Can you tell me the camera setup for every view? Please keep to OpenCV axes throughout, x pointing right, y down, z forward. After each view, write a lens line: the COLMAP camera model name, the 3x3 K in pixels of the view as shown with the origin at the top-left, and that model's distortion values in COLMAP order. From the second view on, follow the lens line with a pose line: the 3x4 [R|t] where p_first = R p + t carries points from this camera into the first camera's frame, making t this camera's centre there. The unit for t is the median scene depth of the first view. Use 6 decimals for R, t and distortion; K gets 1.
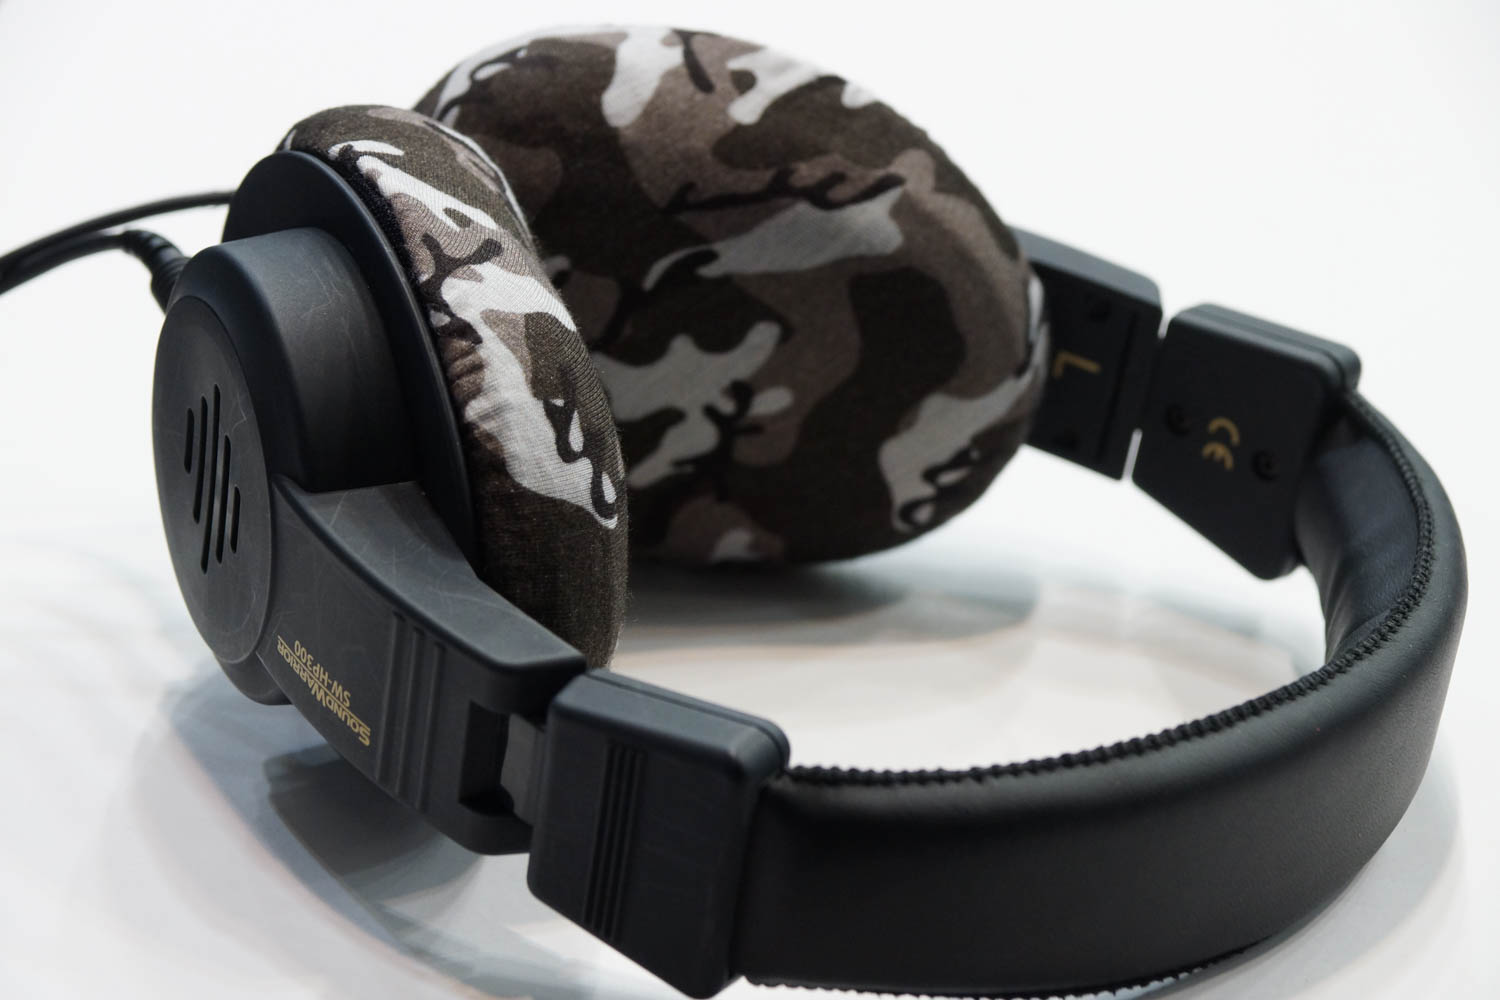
lens RADIAL K [[4980.3, 0, 750.0], [0, 4980.3, 500.0], [0, 0, 1]] dist [0.737295, -25.586301]
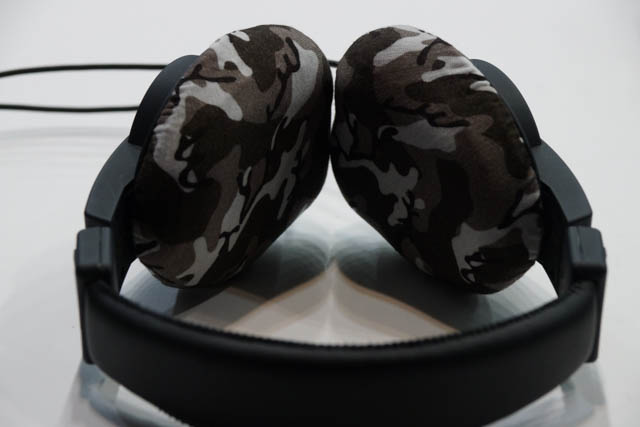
lens RADIAL K [[2124.9, 0, 320.0], [0, 2124.9, 213.5], [0, 0, 1]] dist [0.737295, -25.586301]
pose [[0.535889, 0.295805, -0.790773, 0.769395], [-0.326643, 0.936318, 0.128891, -0.129288], [0.778542, 0.189229, 0.598385, 0.384826]]
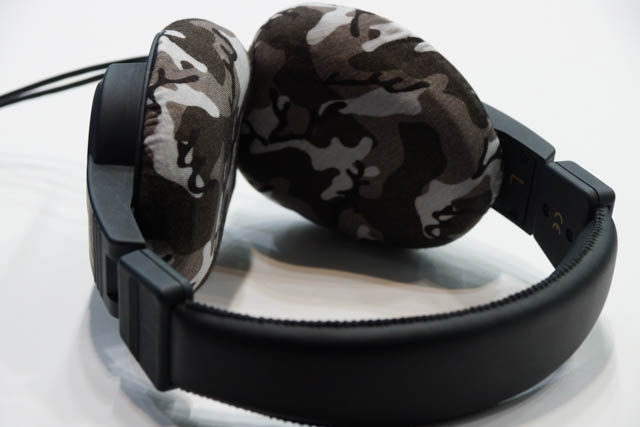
lens RADIAL K [[2124.9, 0, 320.0], [0, 2124.9, 213.5], [0, 0, 1]] dist [0.737295, -25.586301]
pose [[0.871392, 0.165268, -0.461911, 0.456453], [-0.176570, 0.984105, 0.019006, -0.015463], [0.457710, 0.064998, 0.886722, 0.103947]]
